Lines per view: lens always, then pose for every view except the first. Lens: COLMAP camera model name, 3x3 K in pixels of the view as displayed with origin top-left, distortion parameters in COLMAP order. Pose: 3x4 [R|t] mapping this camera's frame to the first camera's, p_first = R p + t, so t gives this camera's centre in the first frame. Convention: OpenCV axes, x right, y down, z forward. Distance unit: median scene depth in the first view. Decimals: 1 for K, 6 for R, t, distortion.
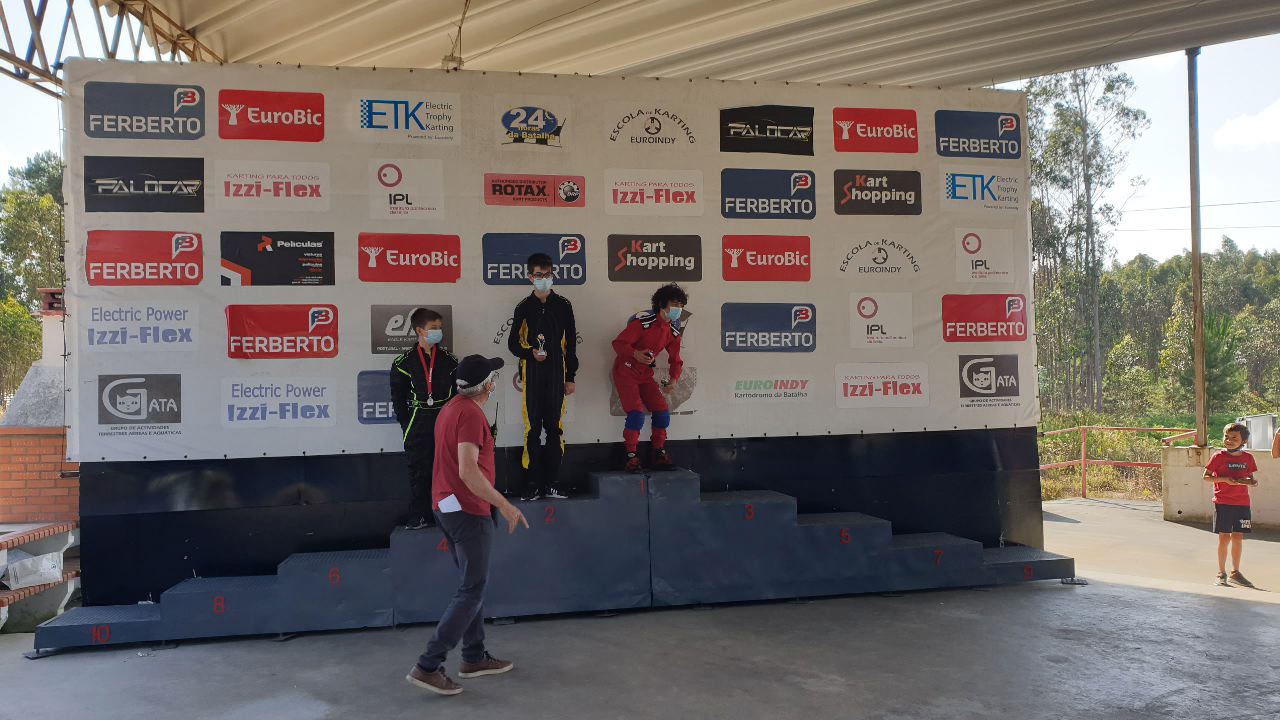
lens RADIAL K [[1022.6, 0, 630.2], [0, 1022.6, 356.5], [0, 0, 1]] dist [-0.019329, 0.026743]
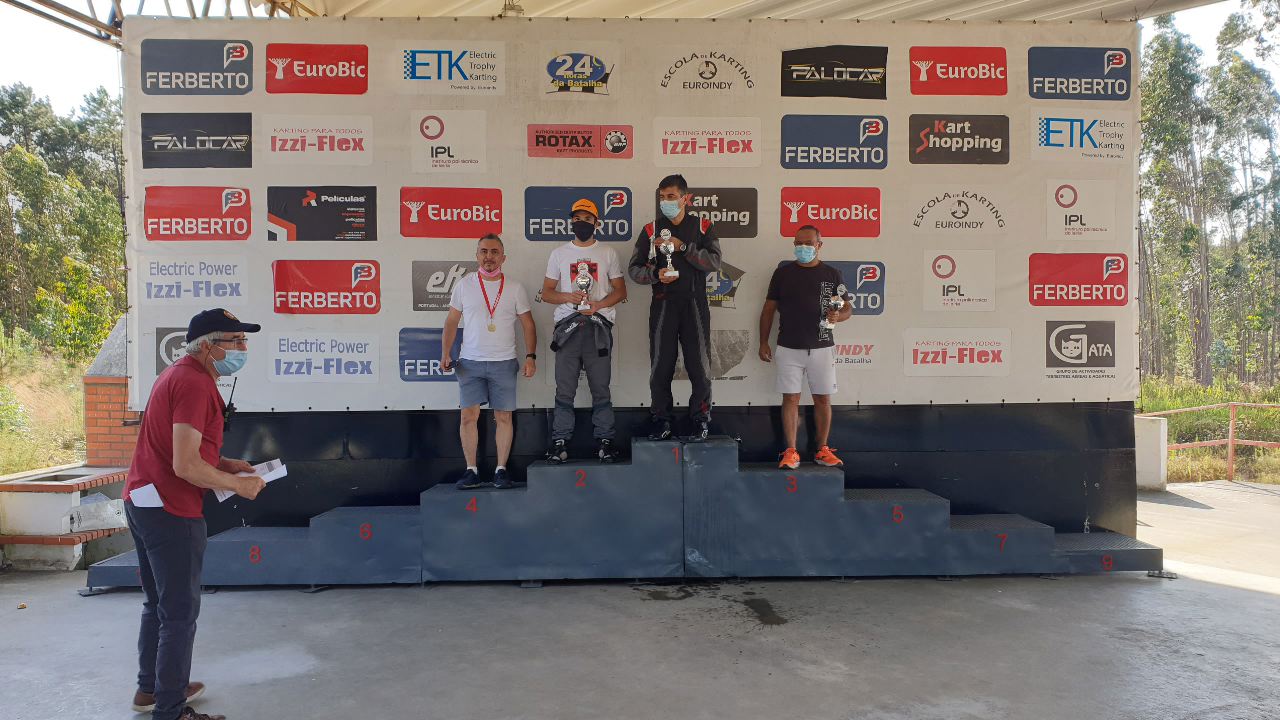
lens RADIAL K [[1022.6, 0, 633.2], [0, 1022.6, 379.3], [0, 0, 1]] dist [-0.019329, 0.026743]
pose [[0.986998, 0.023345, -0.159026, 0.115769], [-0.013598, 0.997977, 0.062107, -0.000324], [0.160154, -0.059137, 0.985319, 0.051807]]
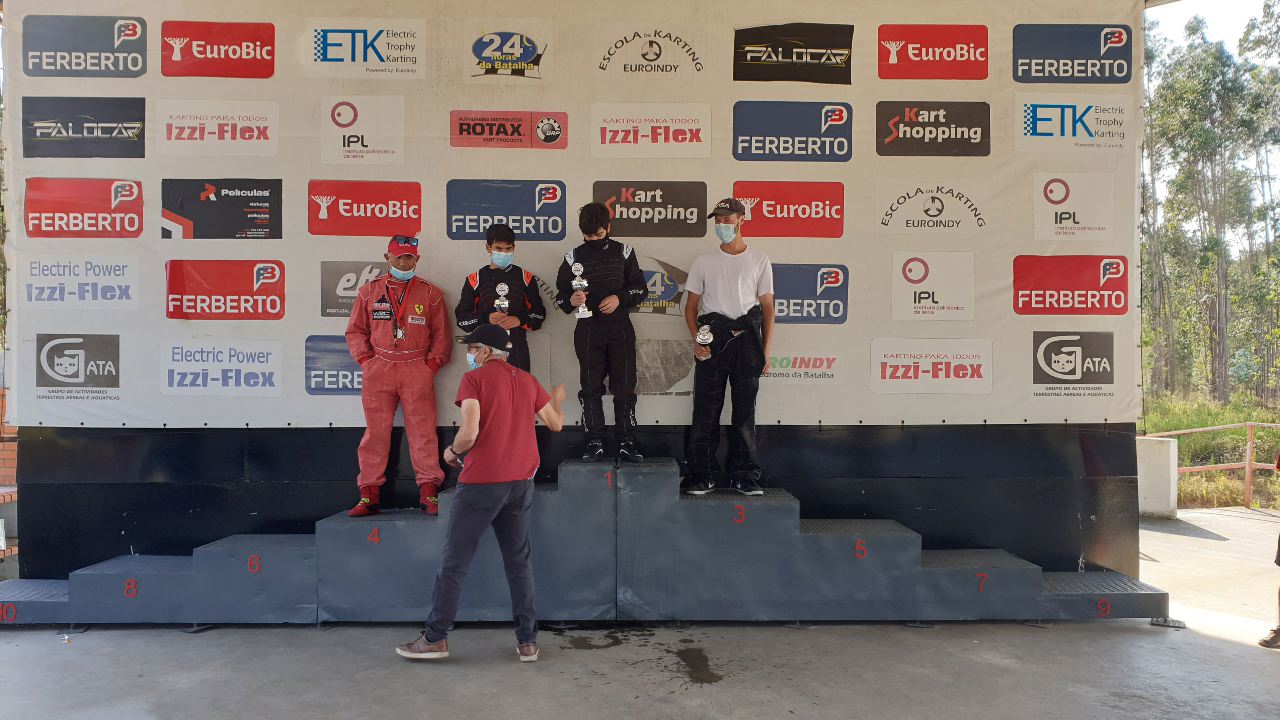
lens RADIAL K [[1022.6, 0, 621.4], [0, 1022.6, 368.9], [0, 0, 1]] dist [-0.019329, 0.026743]
pose [[0.983740, 0.024941, -0.177858, 0.161704], [-0.018760, 0.999163, 0.036352, 0.005764], [0.178616, -0.032424, 0.983384, 0.167729]]
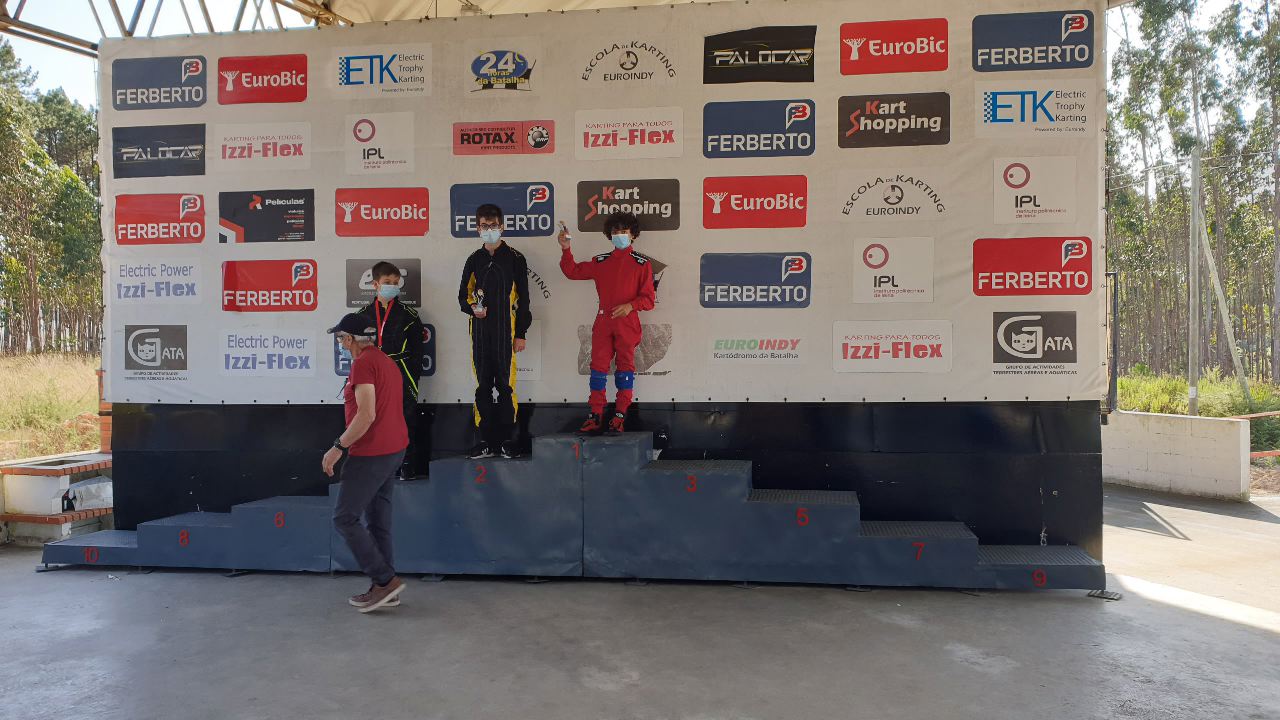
lens RADIAL K [[1022.6, 0, 644.3], [0, 1022.6, 356.2], [0, 0, 1]] dist [-0.019329, 0.026743]
pose [[0.941637, 0.020139, -0.336027, 0.368279], [-0.005328, 0.998975, 0.044940, -0.001184], [0.336587, -0.040527, 0.940780, 0.132417]]
